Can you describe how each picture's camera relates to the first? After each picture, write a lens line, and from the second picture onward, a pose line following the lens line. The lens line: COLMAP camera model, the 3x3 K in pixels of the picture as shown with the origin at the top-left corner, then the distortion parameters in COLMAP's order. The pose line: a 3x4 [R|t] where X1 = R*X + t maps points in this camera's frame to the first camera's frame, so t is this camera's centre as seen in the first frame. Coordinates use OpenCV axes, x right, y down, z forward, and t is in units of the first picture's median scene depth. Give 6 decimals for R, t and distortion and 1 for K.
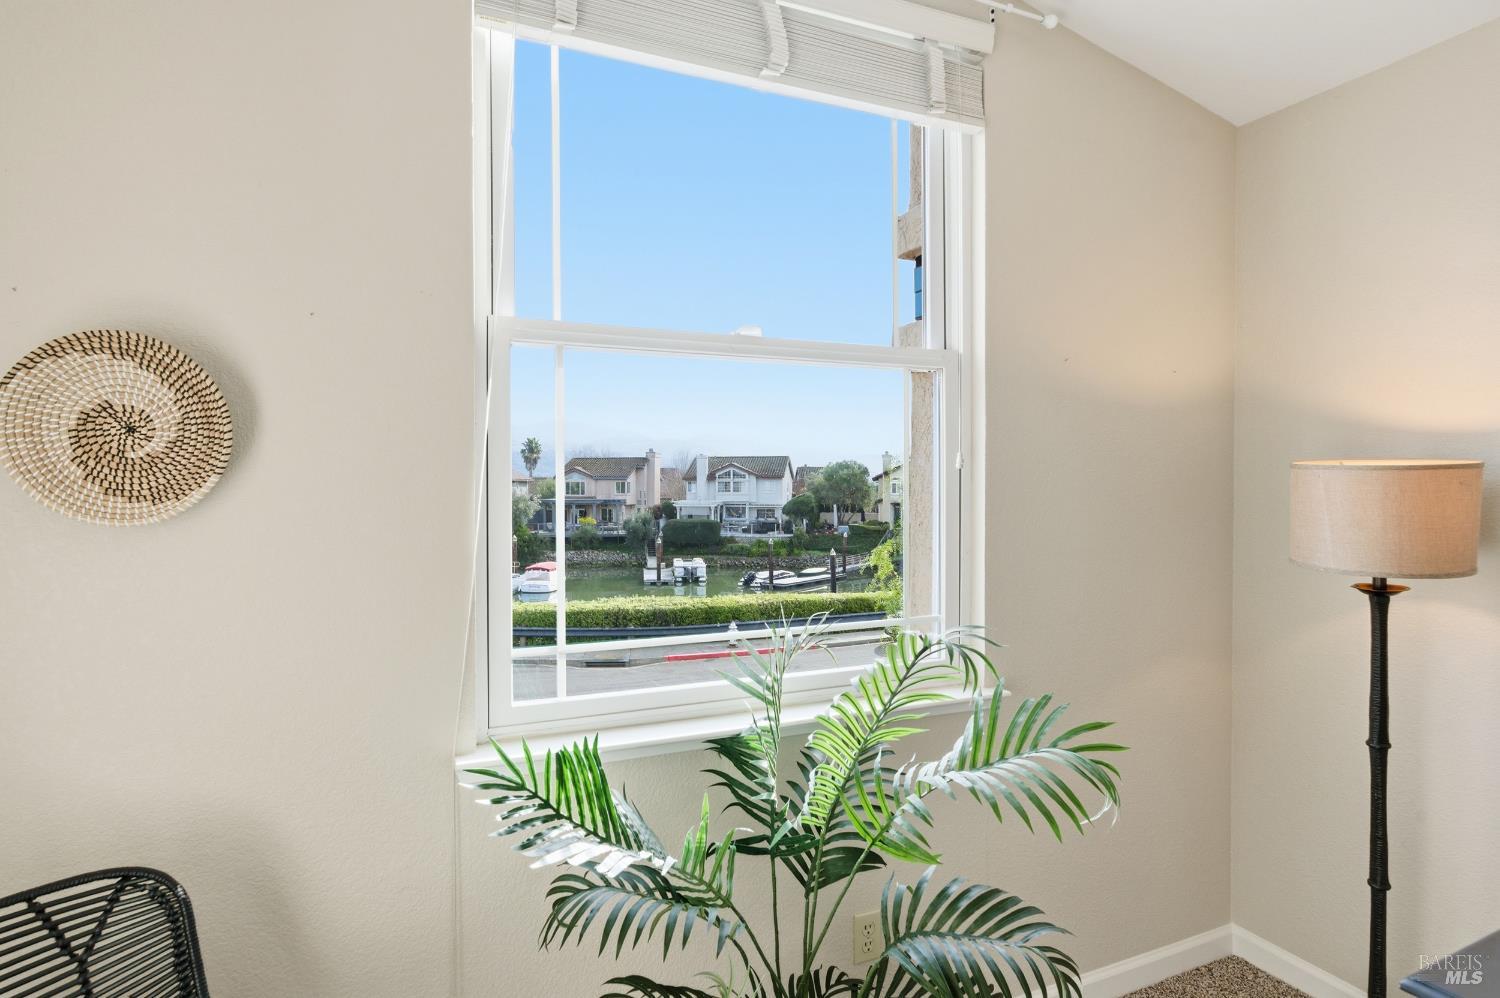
lens RADIAL K [[818.2, 0, 759.4], [0, 818.2, 493.4], [0, 0, 1]] dist [0.005522, 0.007824]
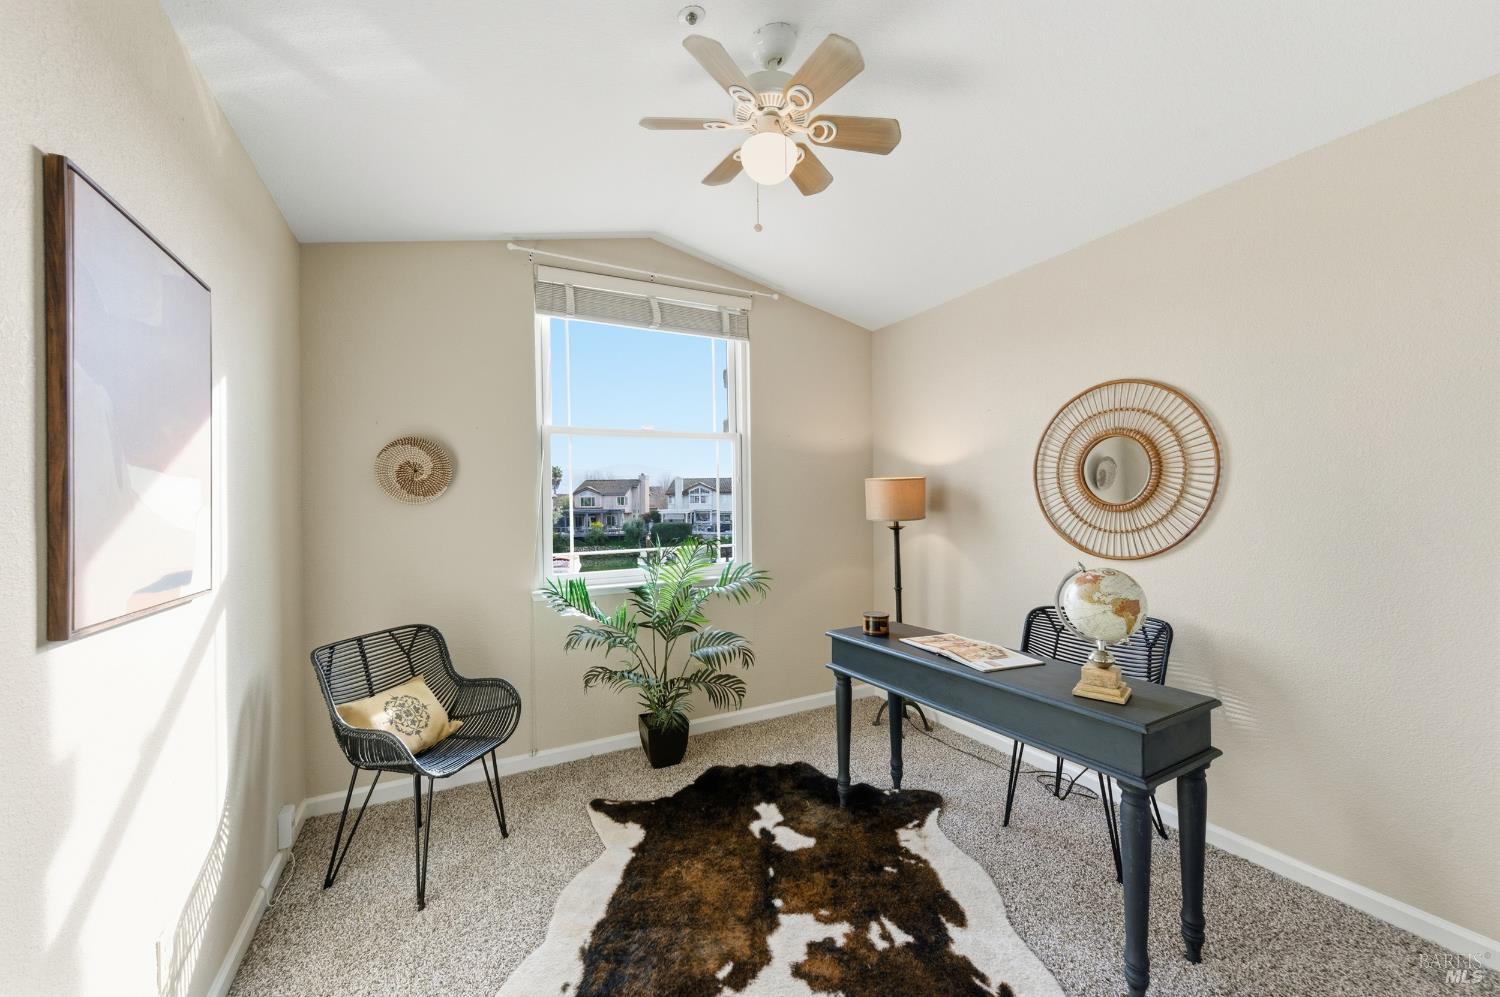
lens RADIAL K [[585.7, 0, 744.2], [0, 585.7, 502.0], [0, 0, 1]] dist [0.001862, -0.001348]
pose [[0.999199, -0.011354, 0.038371, 0.209143], [0.011497, 0.999928, -0.003524, 0.036364], [-0.038329, 0.003962, 0.999257, -0.780674]]
